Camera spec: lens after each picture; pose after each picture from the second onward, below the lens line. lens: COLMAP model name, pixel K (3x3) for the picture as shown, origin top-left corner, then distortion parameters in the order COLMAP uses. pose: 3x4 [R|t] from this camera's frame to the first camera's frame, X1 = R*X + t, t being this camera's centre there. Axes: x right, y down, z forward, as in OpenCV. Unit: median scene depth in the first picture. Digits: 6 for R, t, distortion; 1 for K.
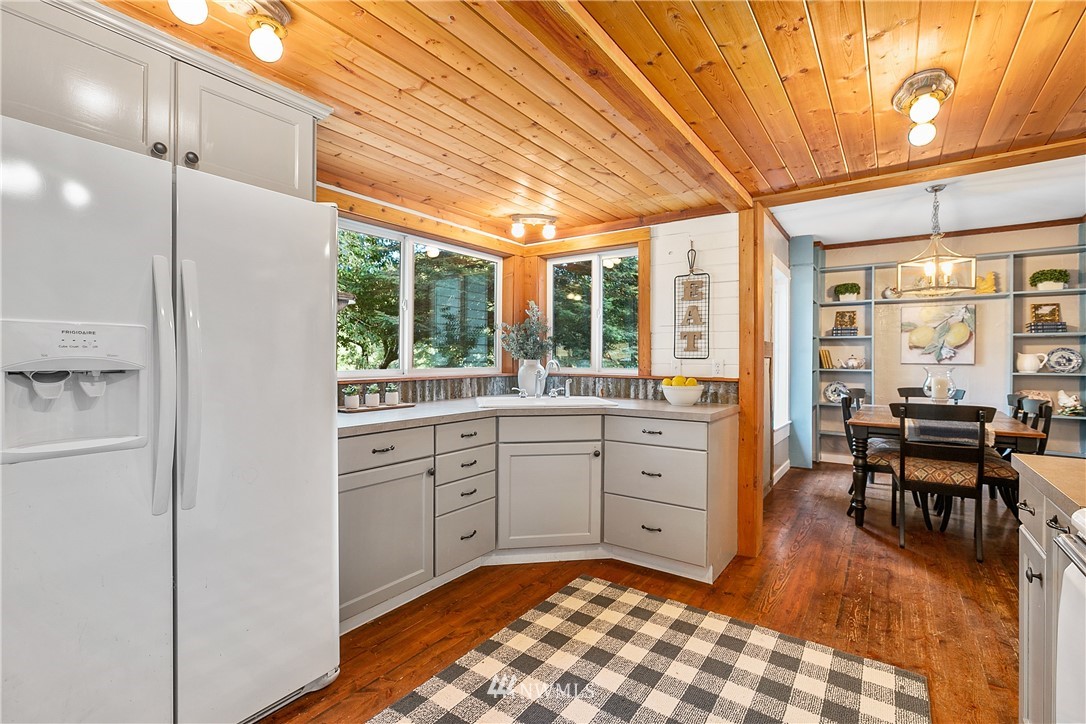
lens RADIAL K [[493.6, 0, 543.0], [0, 493.6, 362.0], [0, 0, 1]] dist [-0.033443, 0.018730]
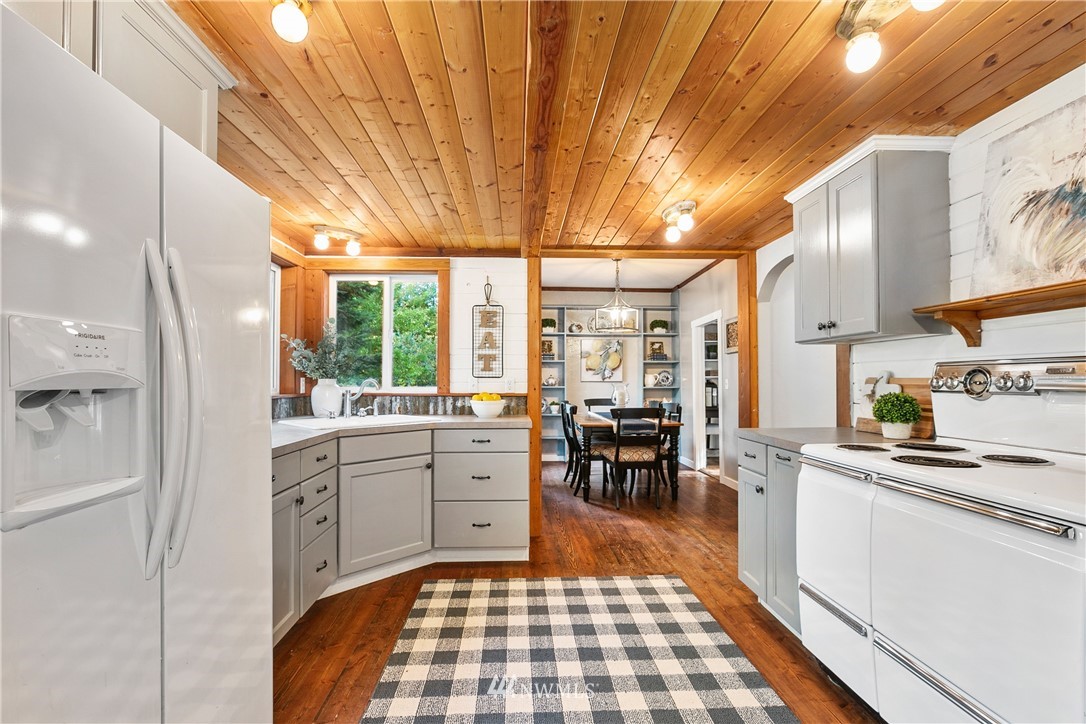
lens RADIAL K [[492.7, 0, 540.9], [0, 492.7, 380.1], [0, 0, 1]] dist [-0.014520, 0.000418]
pose [[0.784248, -0.005509, 0.620423, -0.309581], [0.009593, 0.999949, -0.003246, 0.004535], [-0.620373, 0.008497, 0.784261, 0.006061]]
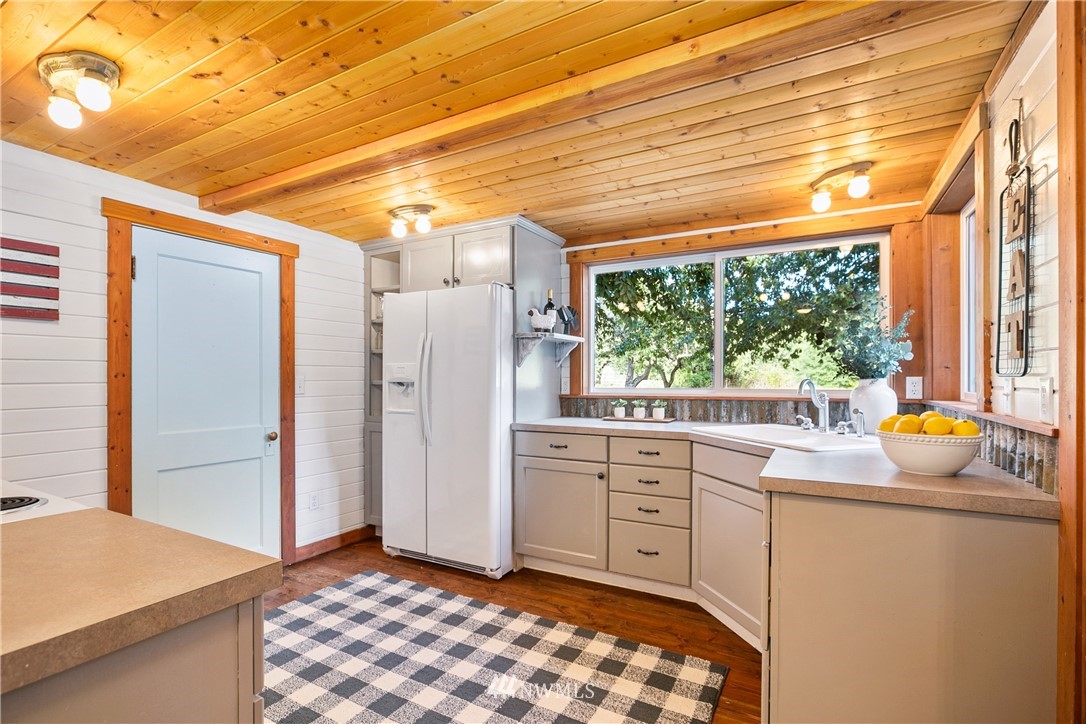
lens RADIAL K [[492.7, 0, 540.9], [0, 492.7, 380.1], [0, 0, 1]] dist [-0.014520, 0.000418]
pose [[0.109435, -0.000239, -0.993994, 0.642599], [-0.007094, 0.999974, -0.001021, 0.001494], [0.993969, 0.007164, 0.109430, 0.518622]]
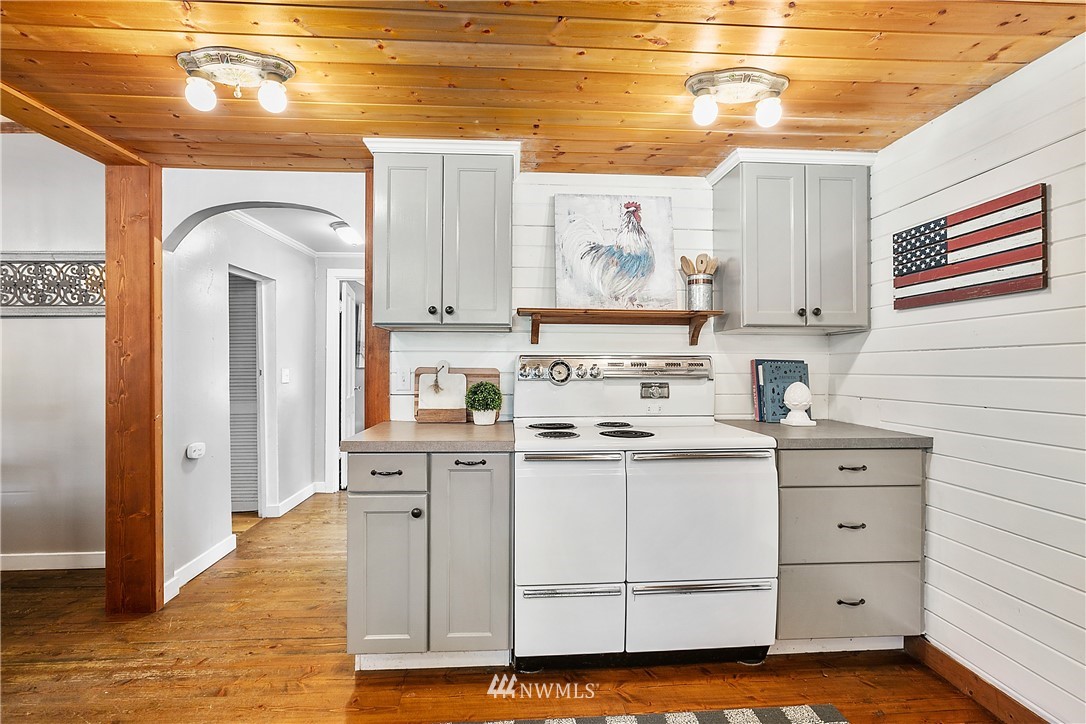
lens RADIAL K [[493.6, 0, 543.0], [0, 493.6, 362.0], [0, 0, 1]] dist [-0.033443, 0.018730]
pose [[-0.630474, -0.000337, 0.776211, -0.137761], [-0.000687, 1.000000, -0.000124, -0.004498], [-0.776210, -0.000611, -0.630474, 0.598594]]
